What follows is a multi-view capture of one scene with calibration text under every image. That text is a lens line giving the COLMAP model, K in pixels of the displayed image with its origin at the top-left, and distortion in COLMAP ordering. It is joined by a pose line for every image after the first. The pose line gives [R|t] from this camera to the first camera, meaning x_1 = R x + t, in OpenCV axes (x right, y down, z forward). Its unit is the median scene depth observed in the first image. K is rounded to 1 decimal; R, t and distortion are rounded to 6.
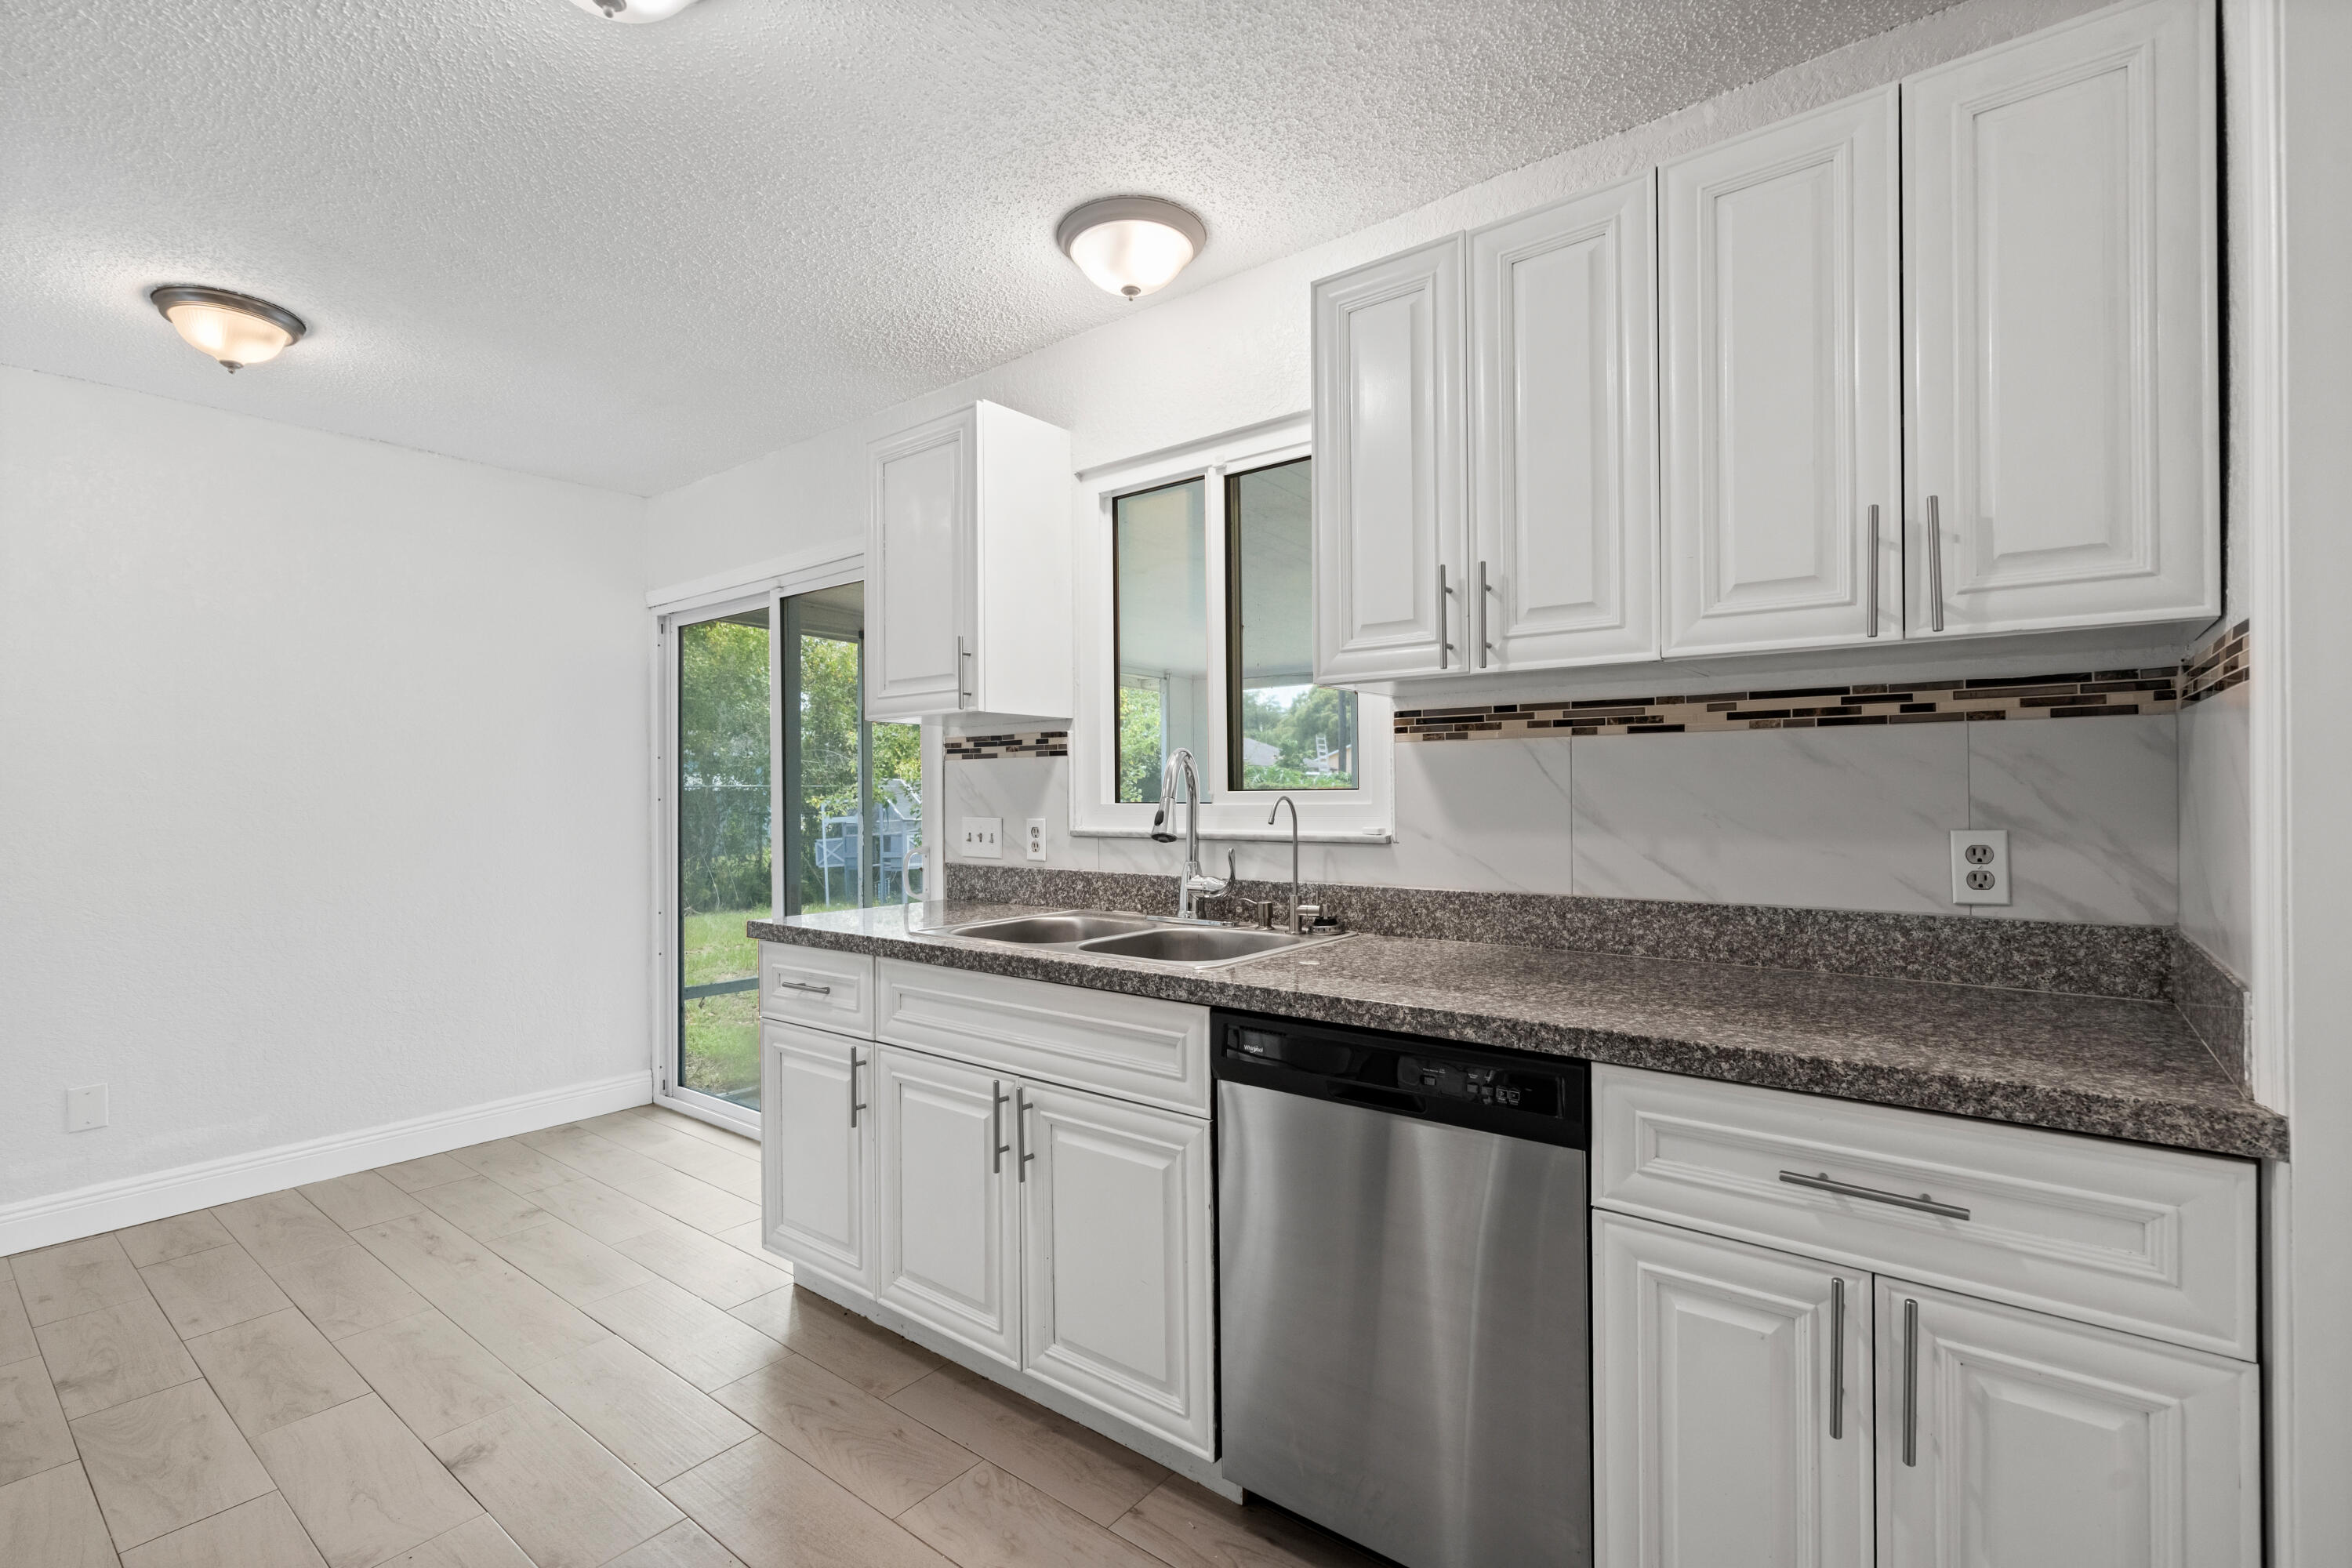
lens RADIAL K [[1068.5, 0, 1167.0], [0, 1068.5, 784.5], [0, 0, 1]] dist [-0.004725, 0.003419]
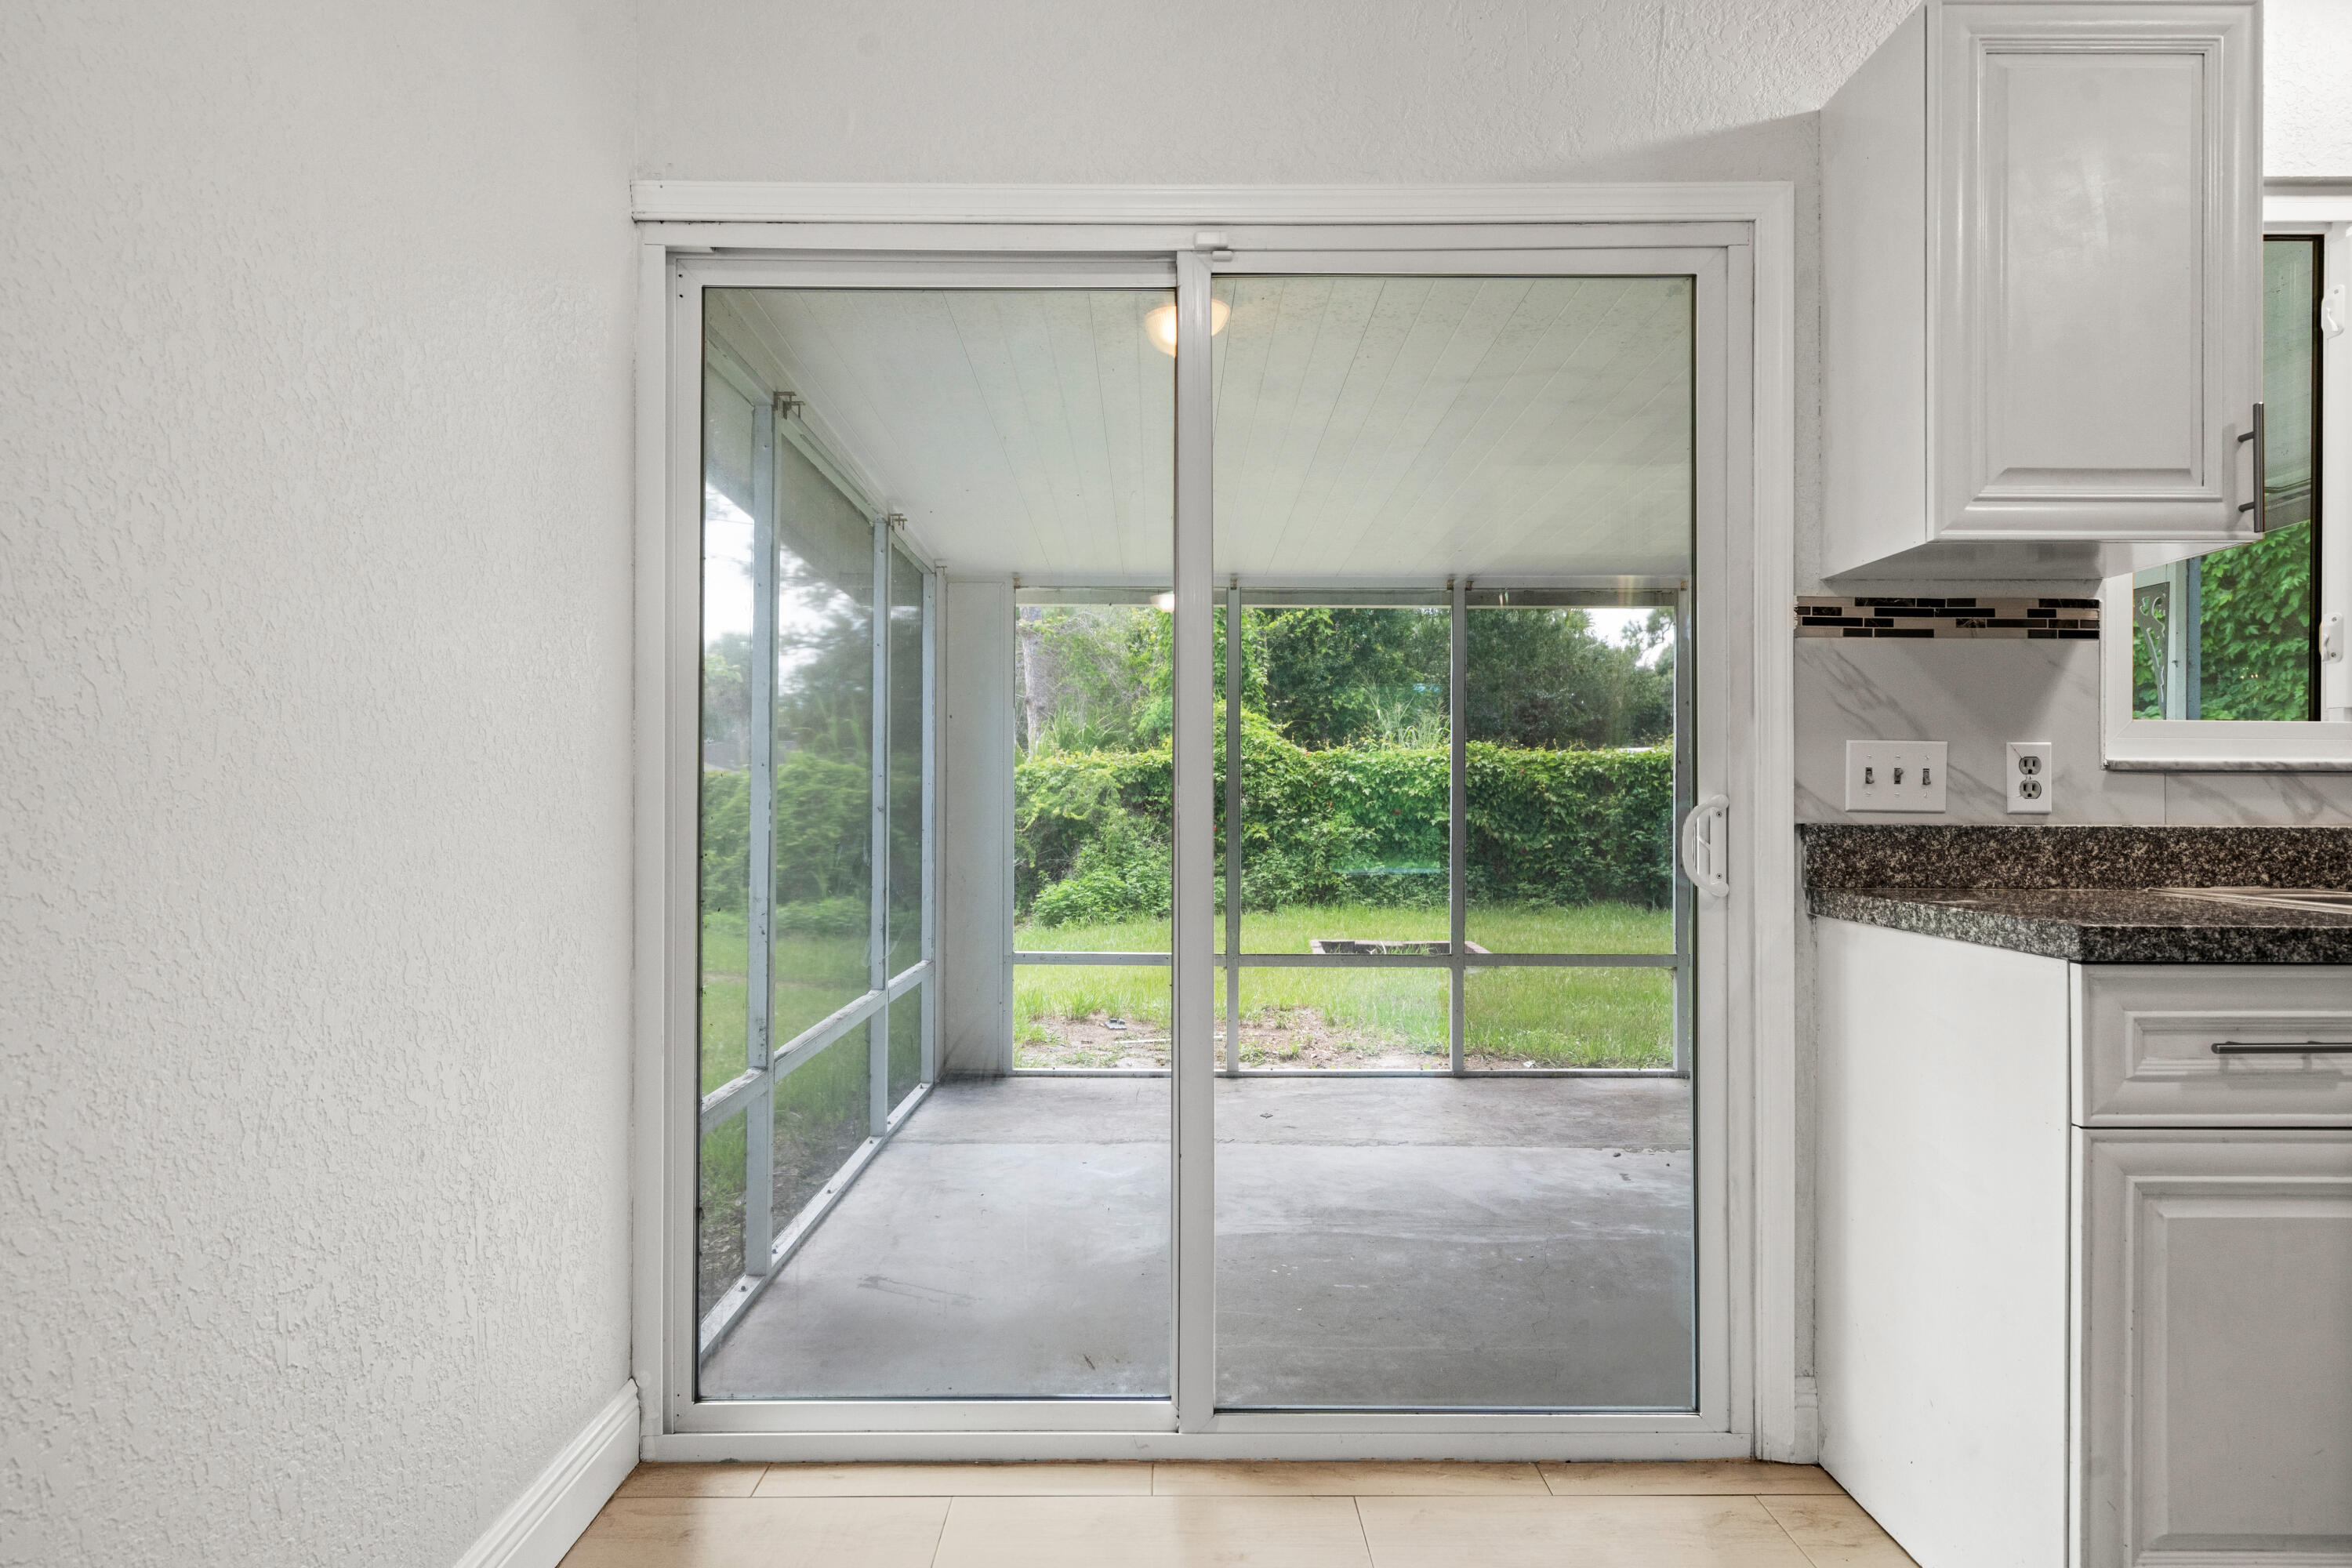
lens RADIAL K [[1388.5, 0, 1157.3], [0, 1388.5, 790.7], [0, 0, 1]] dist [0.010509, -0.001293]
pose [[0.775598, 0.015439, 0.631039, -1.282817], [-0.016354, 0.999857, -0.004362, 0.091095], [-0.631016, -0.006937, 0.775739, 0.915721]]
